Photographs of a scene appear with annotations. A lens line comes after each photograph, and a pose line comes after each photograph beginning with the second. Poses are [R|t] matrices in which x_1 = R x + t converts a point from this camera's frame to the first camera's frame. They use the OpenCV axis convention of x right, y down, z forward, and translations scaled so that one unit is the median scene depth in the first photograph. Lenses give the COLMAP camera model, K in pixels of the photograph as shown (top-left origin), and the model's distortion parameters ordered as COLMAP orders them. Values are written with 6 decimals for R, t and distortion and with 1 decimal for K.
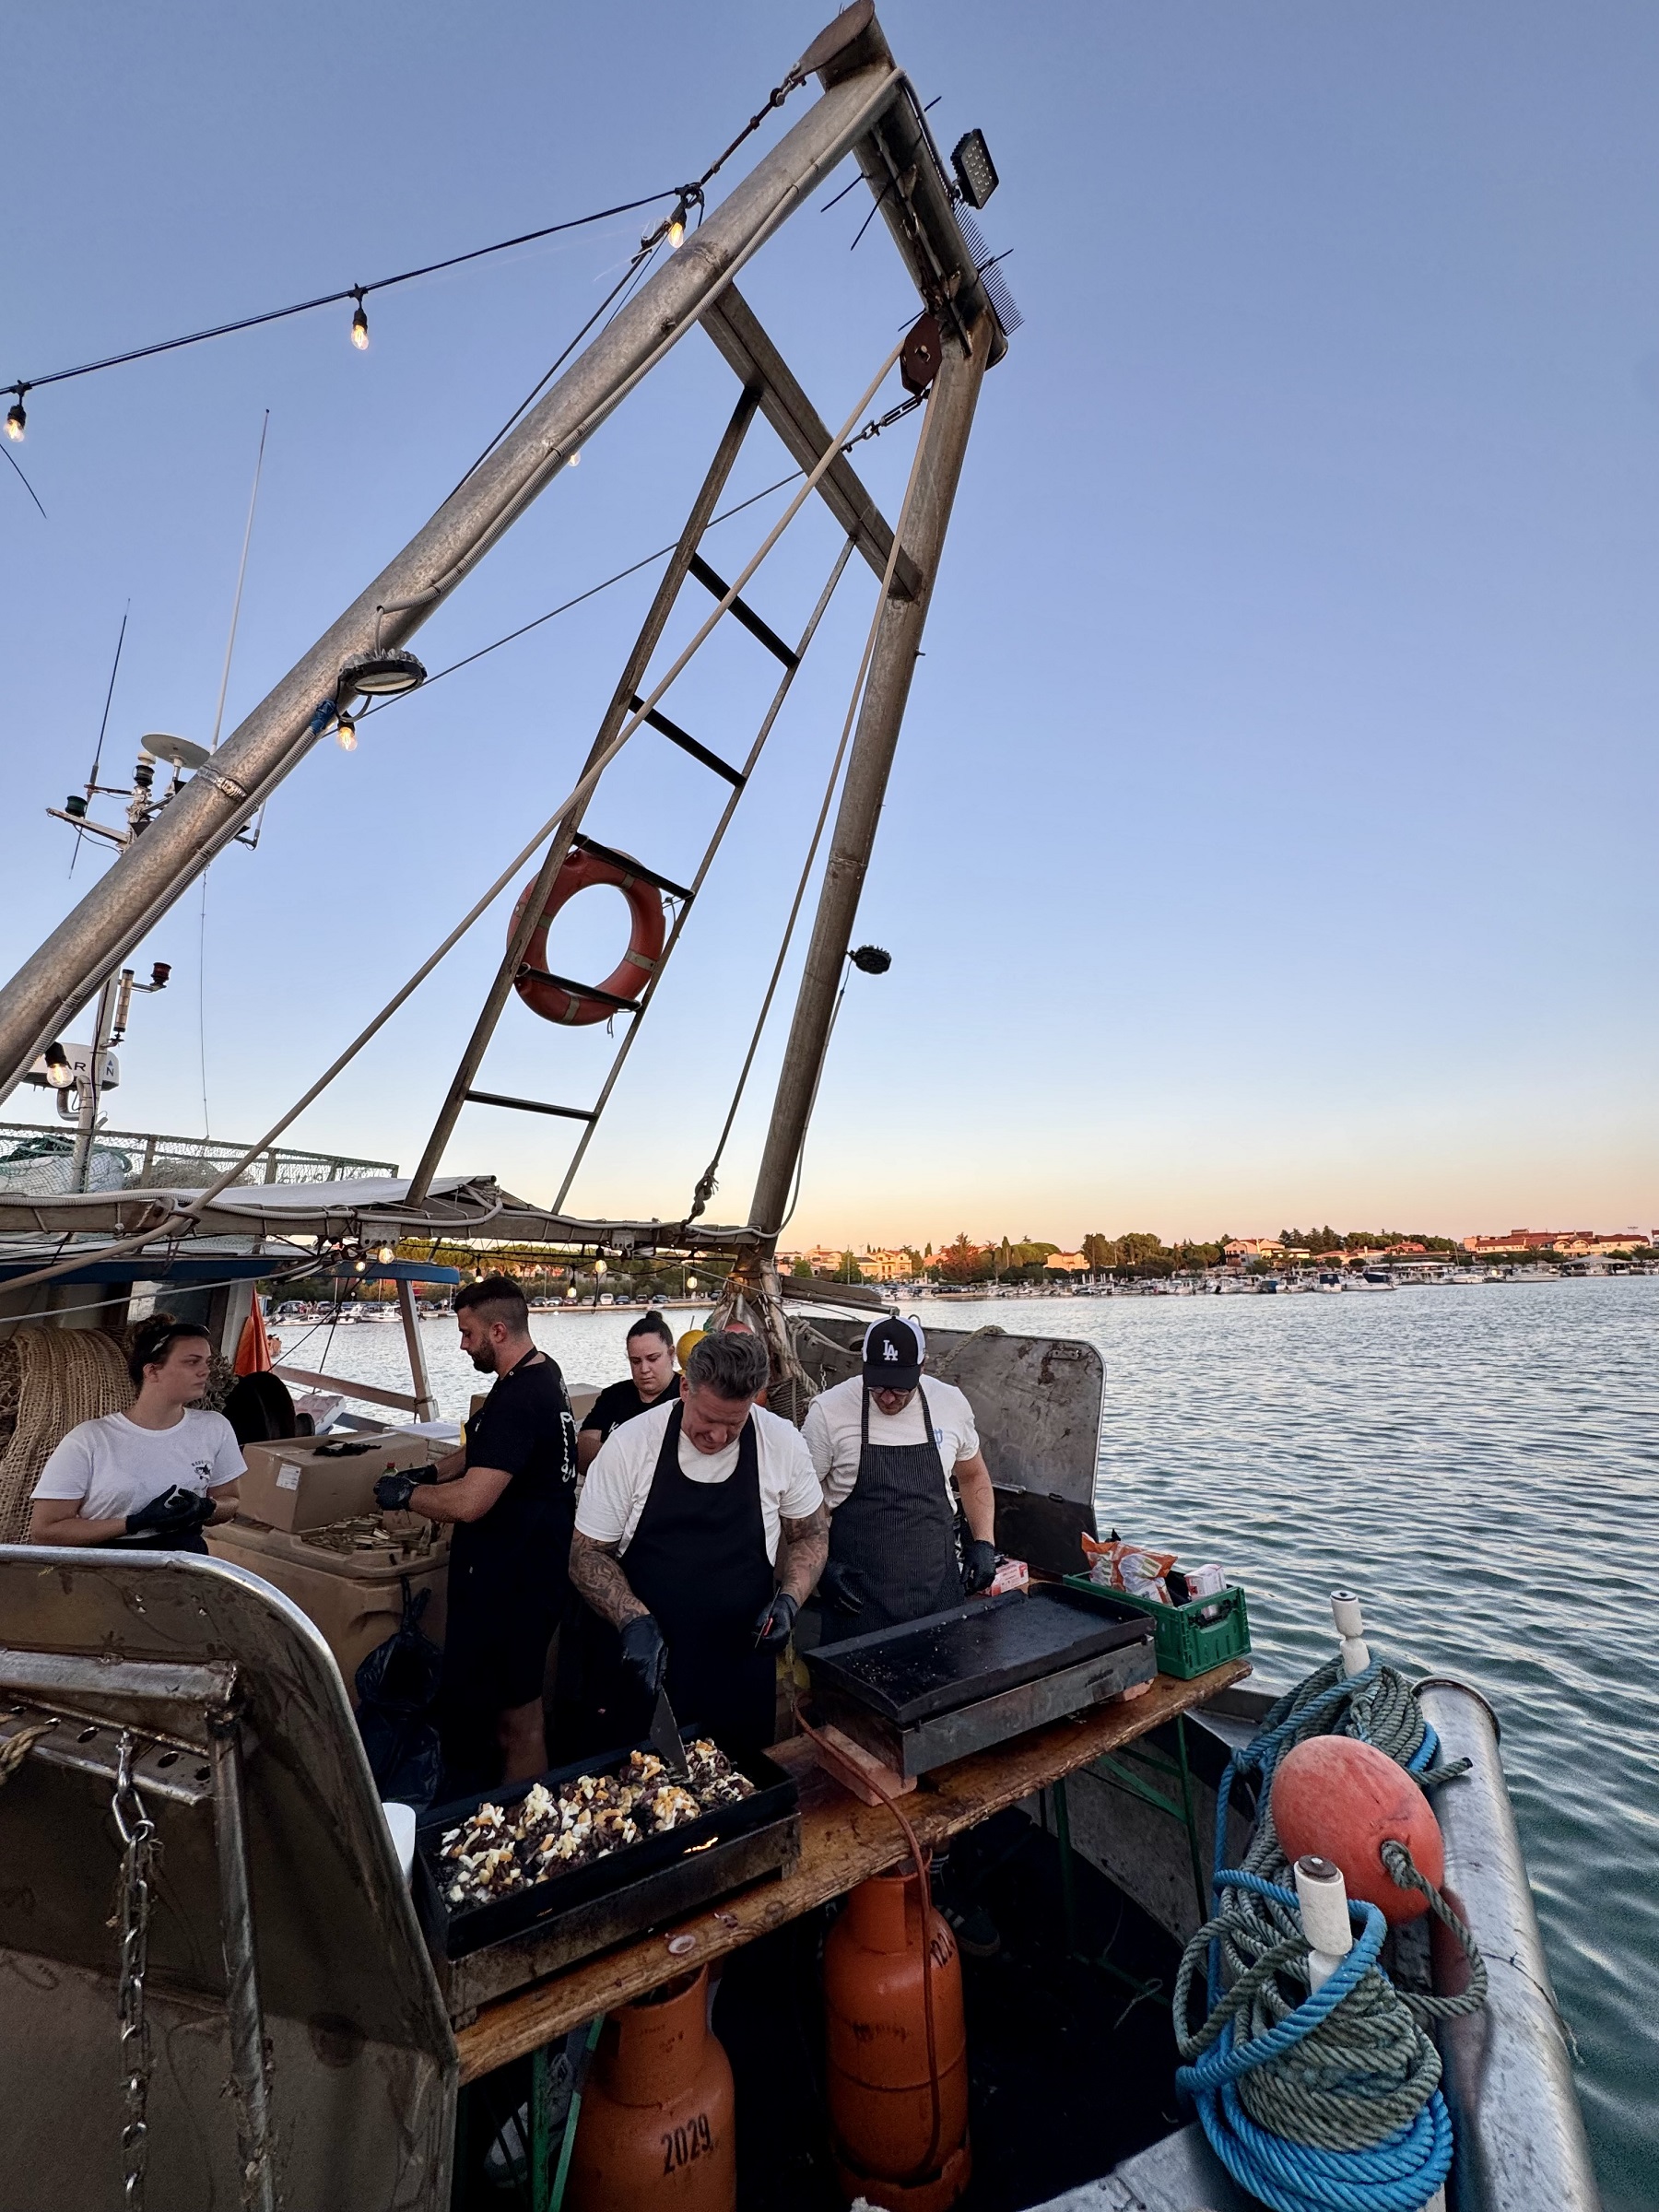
lens RADIAL K [[883.8, 0, 829.5], [0, 883.8, 1106.0], [0, 0, 1]] dist [-0.009378, 0.002276]
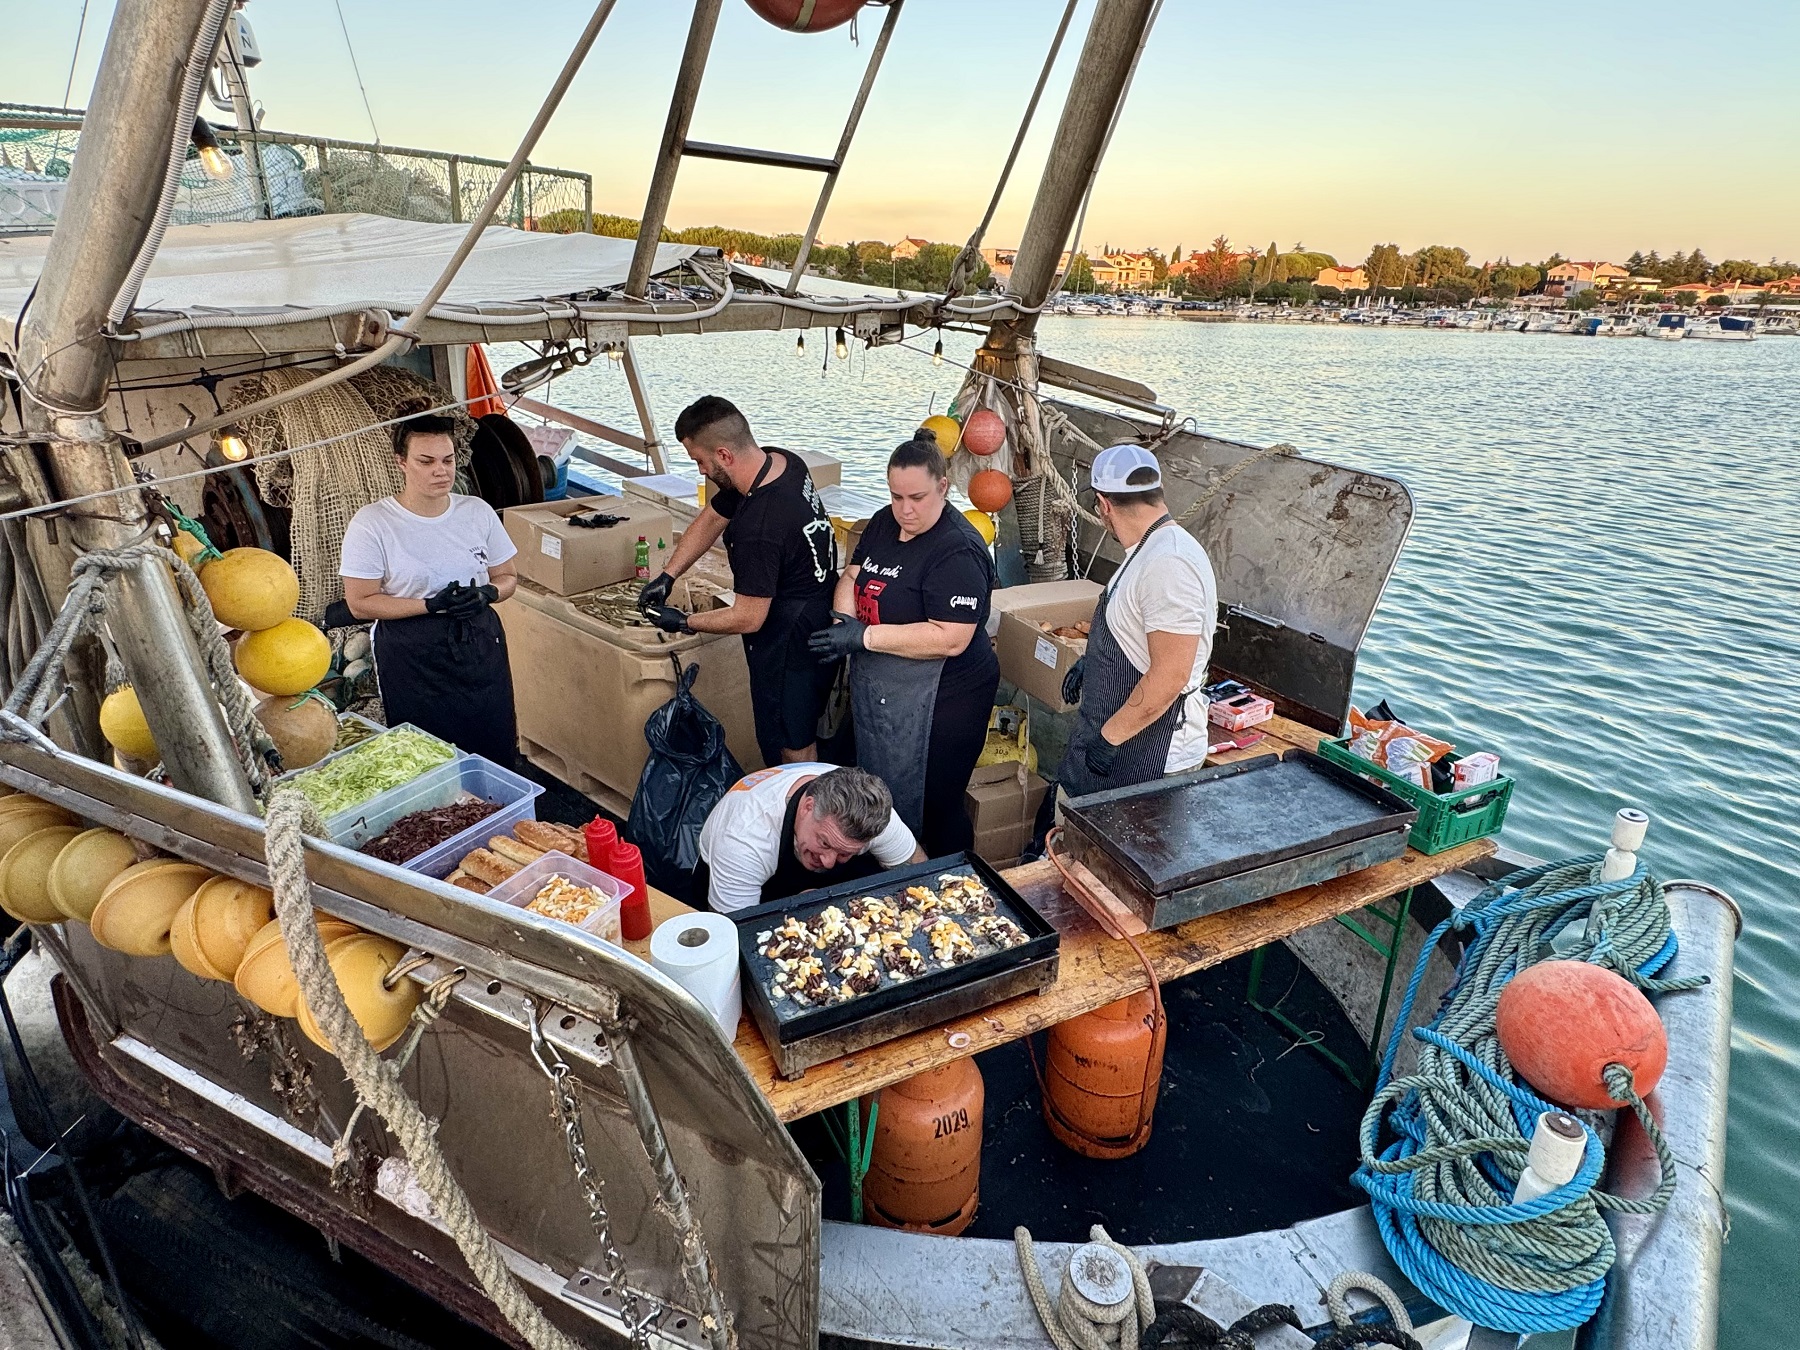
lens RADIAL K [[934.9, 0, 900.0], [0, 934.9, 675.0], [0, 0, 1]] dist [-0.007254, 0.001213]
pose [[0.986544, 0.107223, -0.123422, -0.119997], [-0.020599, 0.830411, 0.556770, -0.151520], [0.162190, -0.546736, 0.821446, 0.168910]]
